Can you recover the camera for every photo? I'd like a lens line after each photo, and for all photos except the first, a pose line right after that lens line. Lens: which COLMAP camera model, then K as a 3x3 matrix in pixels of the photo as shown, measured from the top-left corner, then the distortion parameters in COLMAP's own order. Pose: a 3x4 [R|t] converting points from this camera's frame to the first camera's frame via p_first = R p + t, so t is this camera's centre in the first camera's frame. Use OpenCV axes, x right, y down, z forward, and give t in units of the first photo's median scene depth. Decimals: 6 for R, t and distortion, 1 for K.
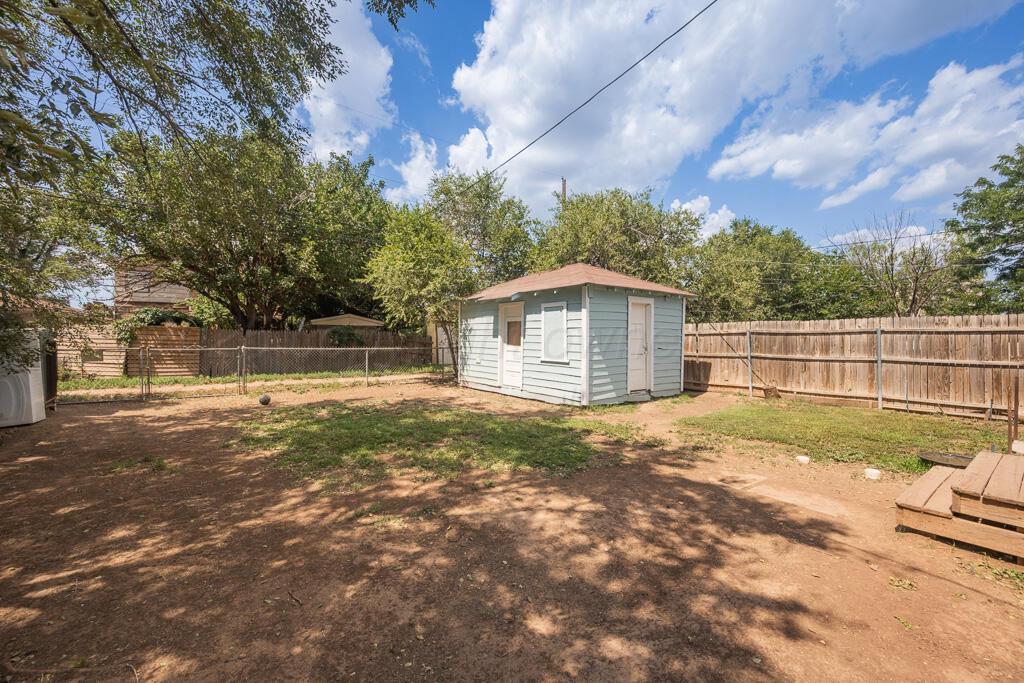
lens RADIAL K [[411.5, 0, 501.3], [0, 411.5, 346.9], [0, 0, 1]] dist [-0.002802, 0.000590]
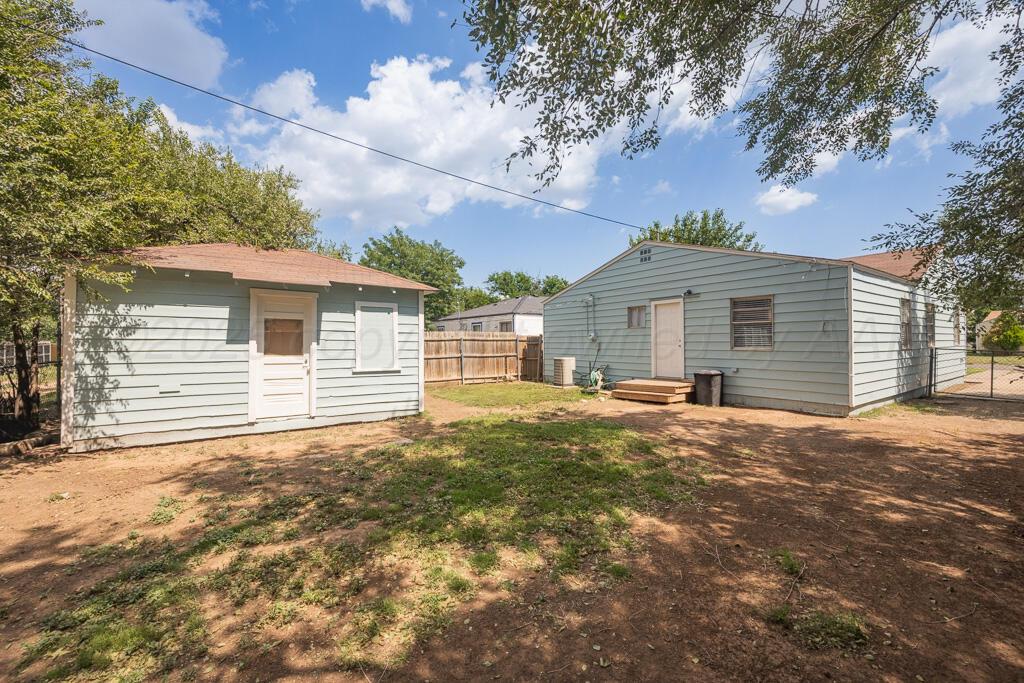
lens RADIAL K [[411.5, 0, 513.1], [0, 411.5, 339.7], [0, 0, 1]] dist [-0.002802, 0.000590]
pose [[0.017751, 0.008048, 0.999810, -1.180981], [0.025198, 0.999646, -0.008494, -0.024944], [-0.999525, 0.025344, 0.017542, 1.146771]]
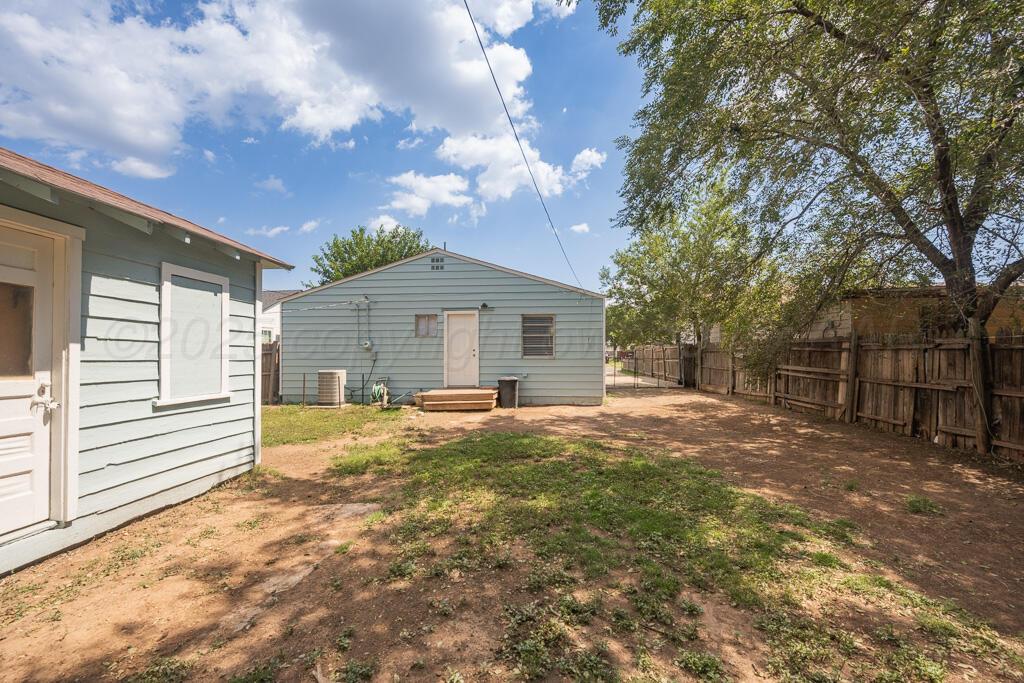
lens RADIAL K [[411.5, 0, 519.3], [0, 411.5, 348.3], [0, 0, 1]] dist [-0.002802, 0.000590]
pose [[-0.774703, 0.009378, 0.632255, -0.702620], [0.014863, 0.999884, 0.003381, -0.030530], [-0.632150, 0.012017, -0.774753, 1.838326]]
